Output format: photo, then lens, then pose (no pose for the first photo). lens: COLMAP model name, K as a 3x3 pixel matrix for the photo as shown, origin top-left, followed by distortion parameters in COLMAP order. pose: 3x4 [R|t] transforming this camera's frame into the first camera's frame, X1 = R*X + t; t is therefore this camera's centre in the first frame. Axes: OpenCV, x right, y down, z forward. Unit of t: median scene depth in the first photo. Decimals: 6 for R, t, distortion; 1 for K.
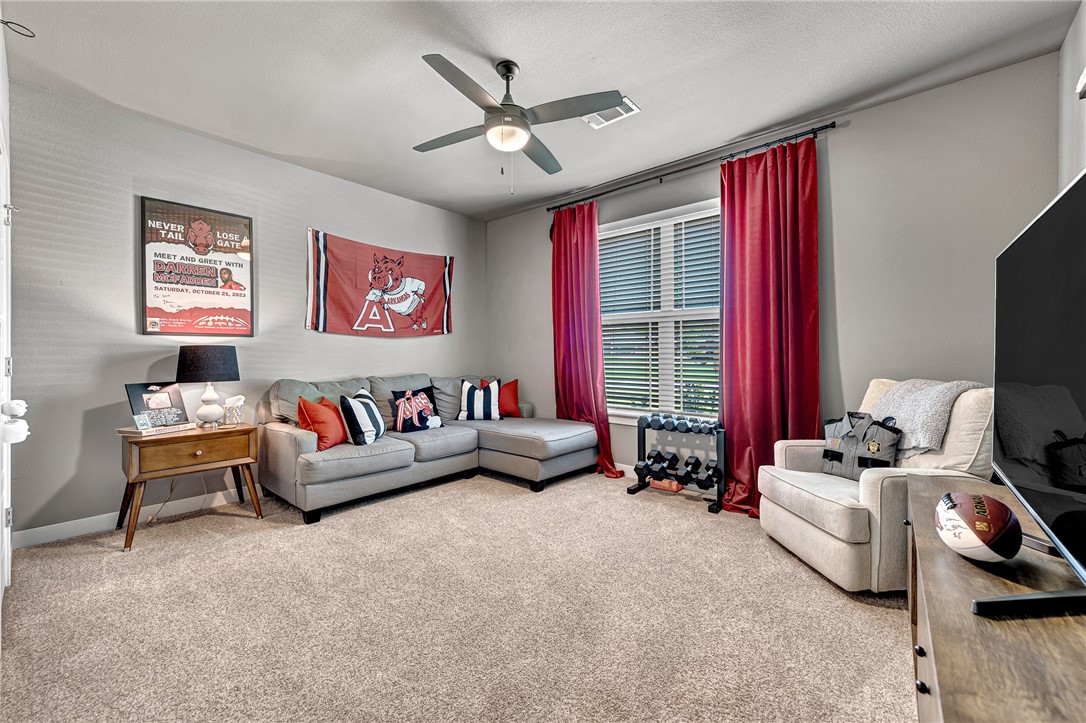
lens RADIAL K [[432.0, 0, 541.8], [0, 432.0, 360.6], [0, 0, 1]] dist [0.002734, -0.000064]
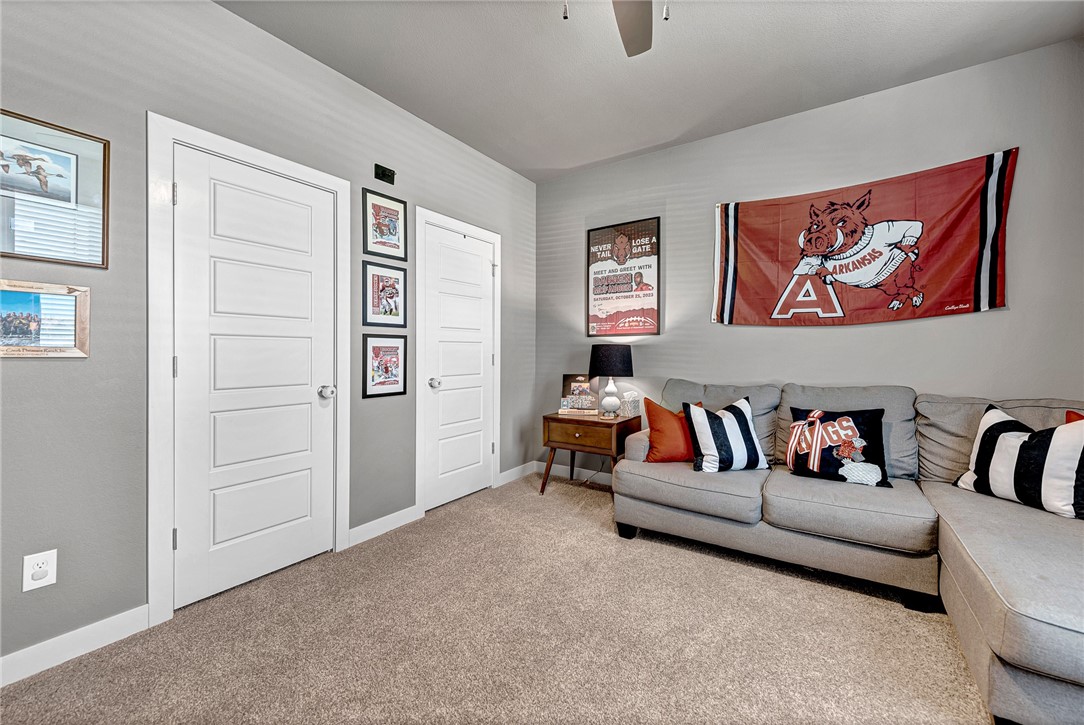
lens RADIAL K [[433.7, 0, 543.2], [0, 433.7, 355.6], [0, 0, 1]] dist [0.008846, -0.000142]
pose [[0.129432, 0.009104, -0.991547, 0.306775], [-0.012454, 0.999894, 0.007555, -0.010920], [0.991510, 0.011371, 0.129531, 0.616676]]
